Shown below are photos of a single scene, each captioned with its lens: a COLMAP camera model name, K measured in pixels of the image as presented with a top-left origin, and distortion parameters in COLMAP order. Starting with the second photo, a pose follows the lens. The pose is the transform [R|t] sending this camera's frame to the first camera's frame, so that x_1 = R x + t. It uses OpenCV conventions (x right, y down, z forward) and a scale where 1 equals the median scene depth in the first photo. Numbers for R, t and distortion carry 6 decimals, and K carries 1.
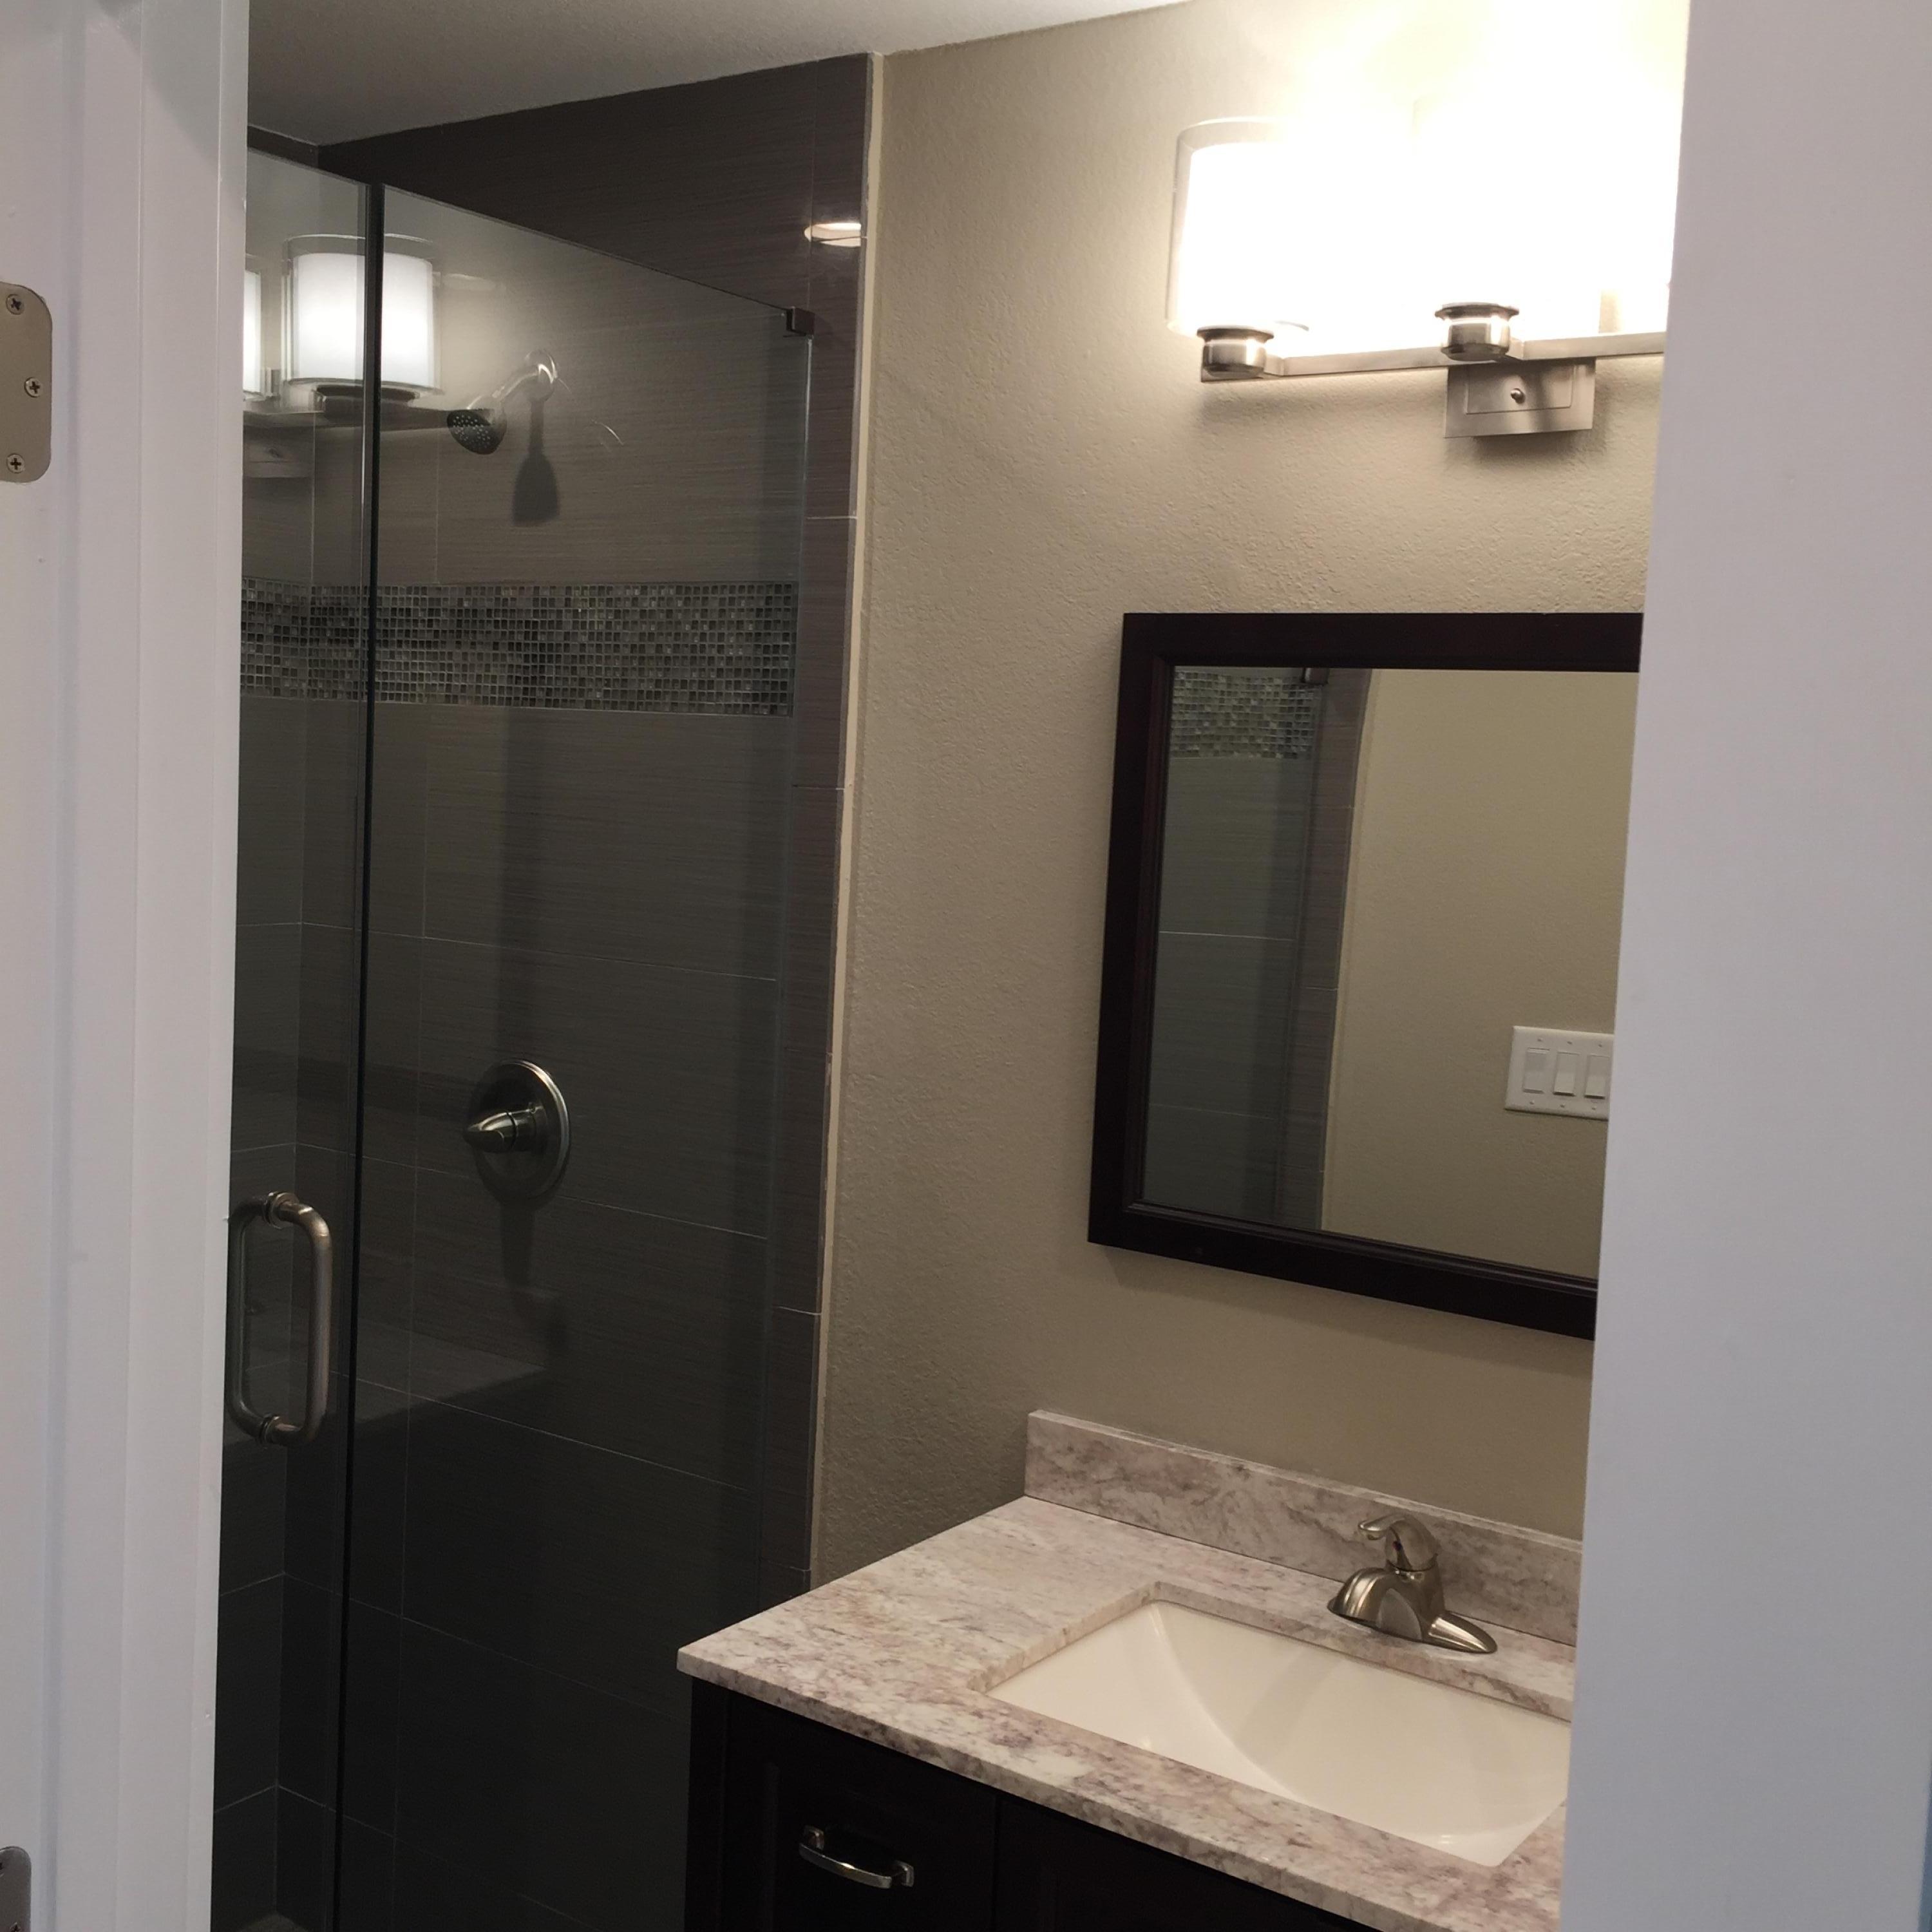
lens RADIAL K [[2218.5, 0, 970.3], [0, 2218.5, 957.7], [0, 0, 1]] dist [0.046624, 0.000000]
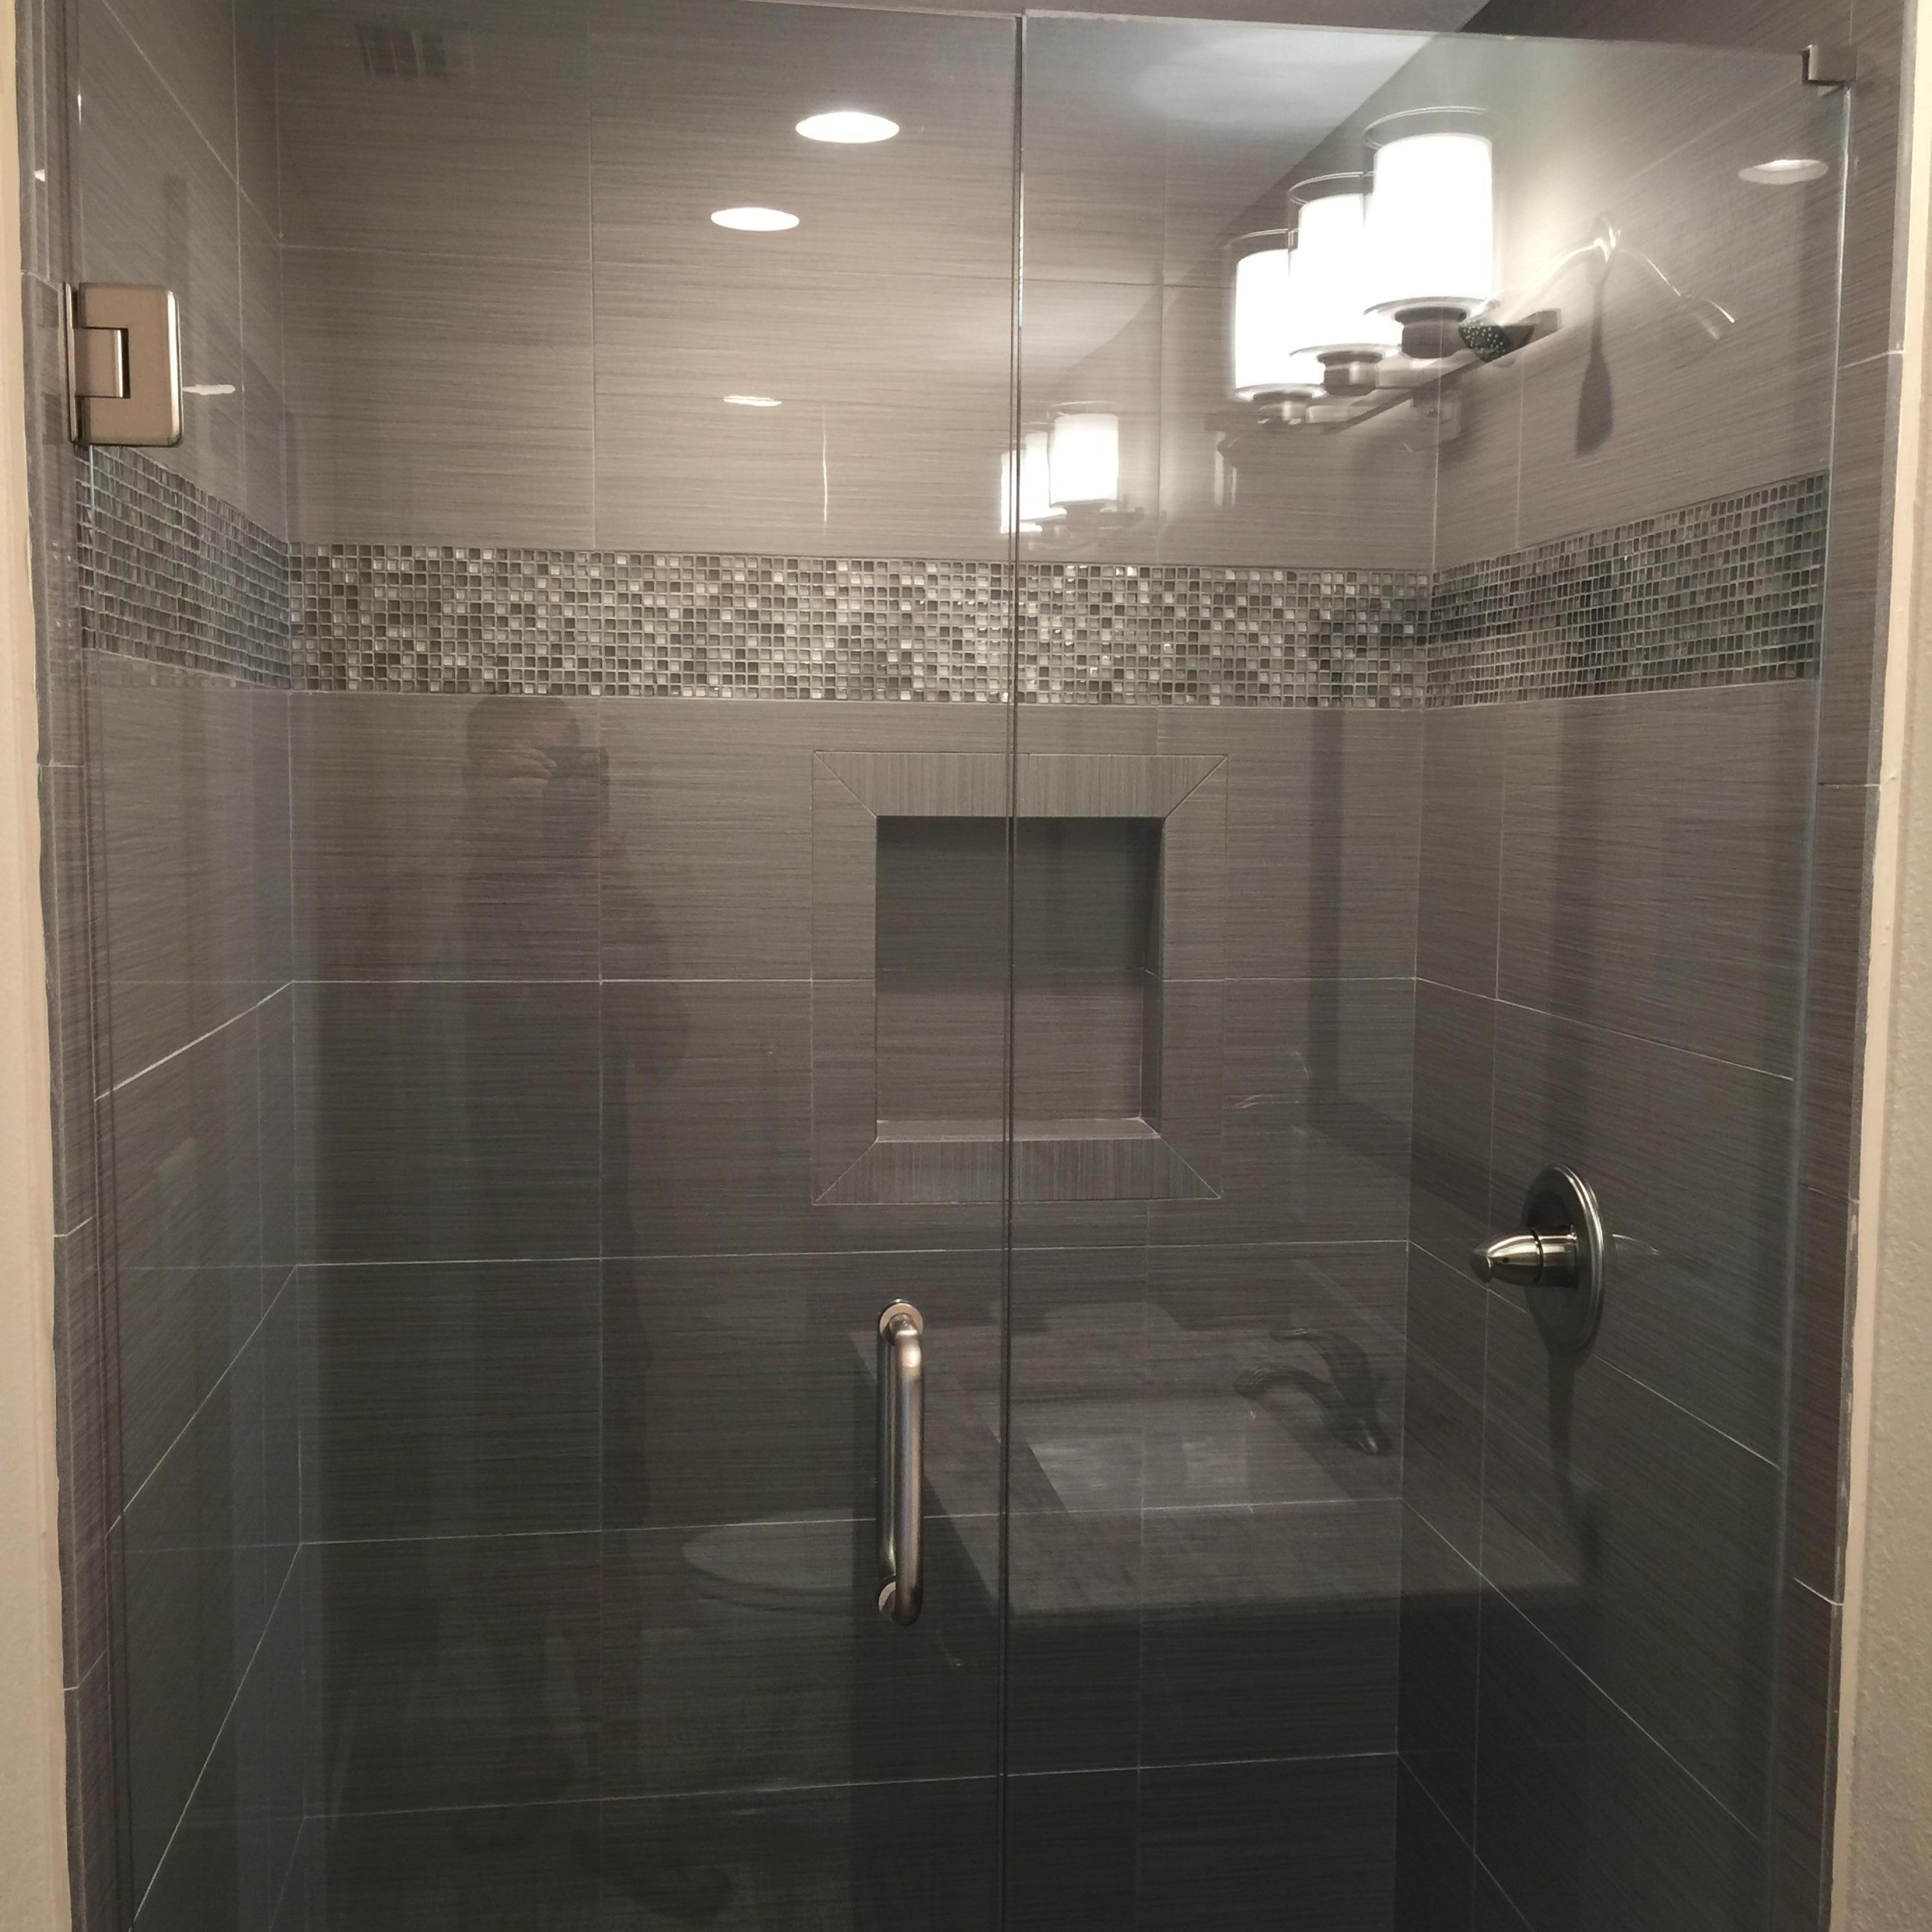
lens RADIAL K [[2218.5, 0, 965.5], [0, 2218.5, 981.8], [0, 0, 1]] dist [0.046624, 0.000000]
pose [[0.684034, 0.029061, -0.728871, 0.213094], [-0.041804, 0.999126, 0.000604, -0.008622], [0.728251, 0.030057, 0.684651, 0.342745]]
